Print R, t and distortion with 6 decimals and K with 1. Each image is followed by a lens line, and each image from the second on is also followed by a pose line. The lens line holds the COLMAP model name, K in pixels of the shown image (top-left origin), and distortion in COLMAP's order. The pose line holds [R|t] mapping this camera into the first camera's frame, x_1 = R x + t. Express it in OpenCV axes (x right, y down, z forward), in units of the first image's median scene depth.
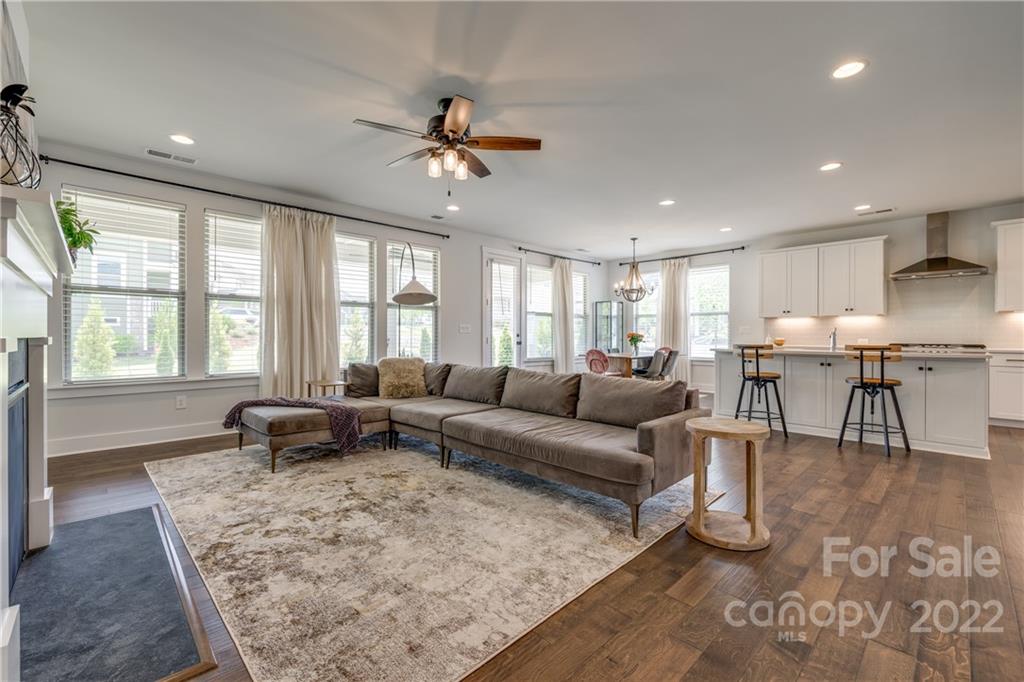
lens RADIAL K [[431.3, 0, 510.3], [0, 431.3, 335.5], [0, 0, 1]] dist [-0.000628, -0.000186]
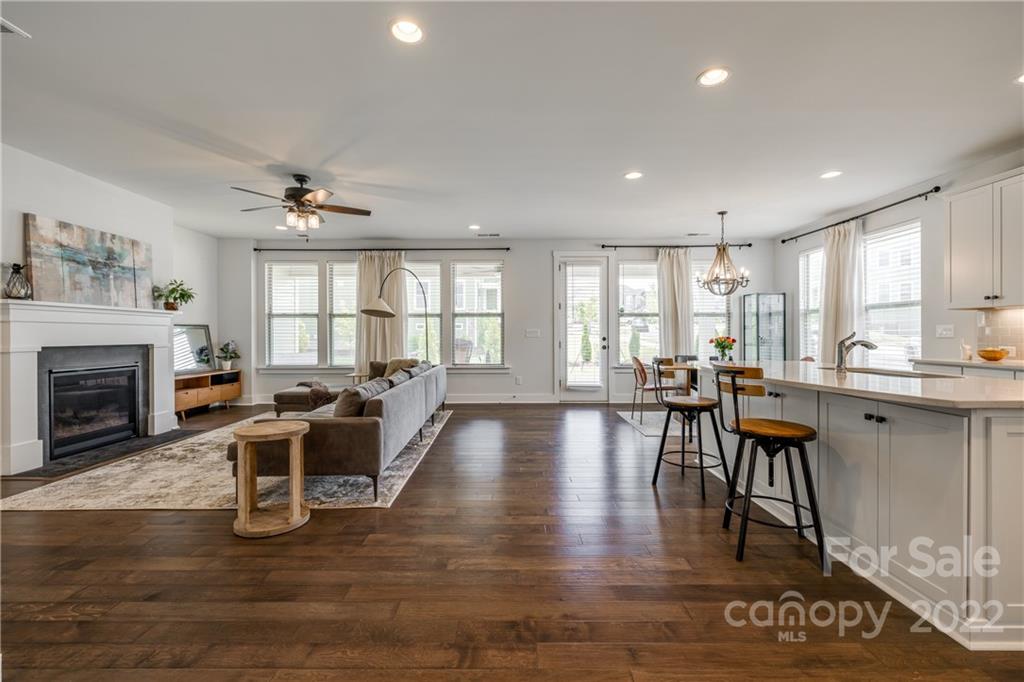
lens RADIAL K [[431.3, 0, 510.3], [0, 431.3, 335.5], [0, 0, 1]] dist [-0.000628, -0.000186]
pose [[0.719968, -0.002204, -0.694003, 1.087595], [0.004157, 0.999991, 0.001136, -0.020880], [0.693994, -0.003702, 0.719971, 0.386790]]
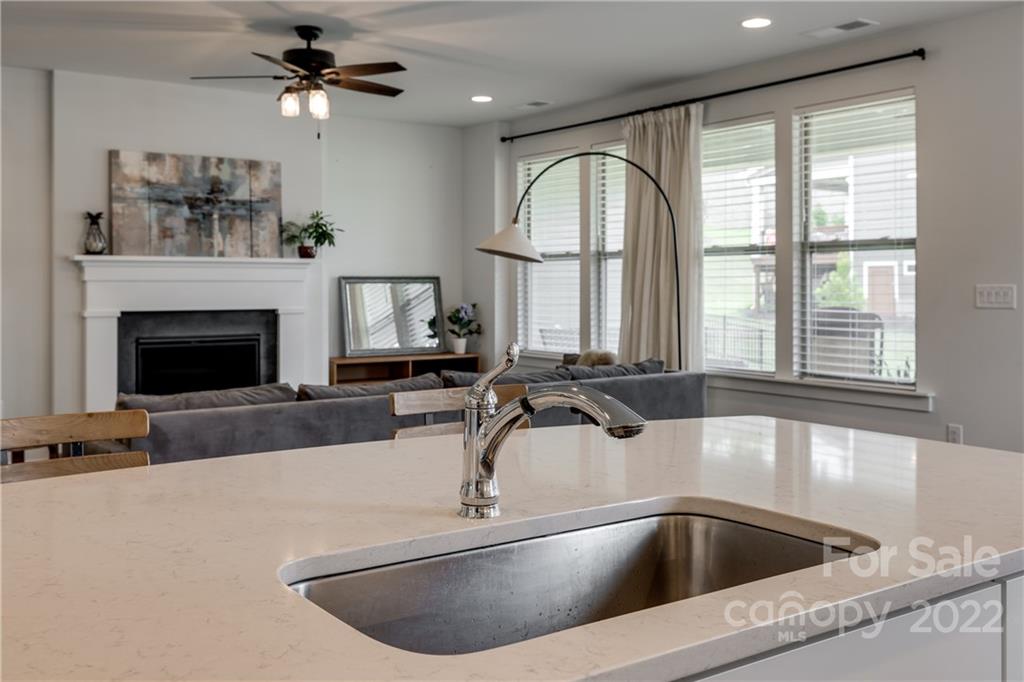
lens RADIAL K [[1004.1, 0, 513.1], [0, 1004.1, 282.5], [0, 0, 1]] dist [0.010120, 0.002405]
pose [[-0.149847, -0.002289, -0.988706, 1.387014], [0.001521, 0.999996, -0.002545, -0.046559], [0.988708, -0.001885, -0.149843, 1.383127]]
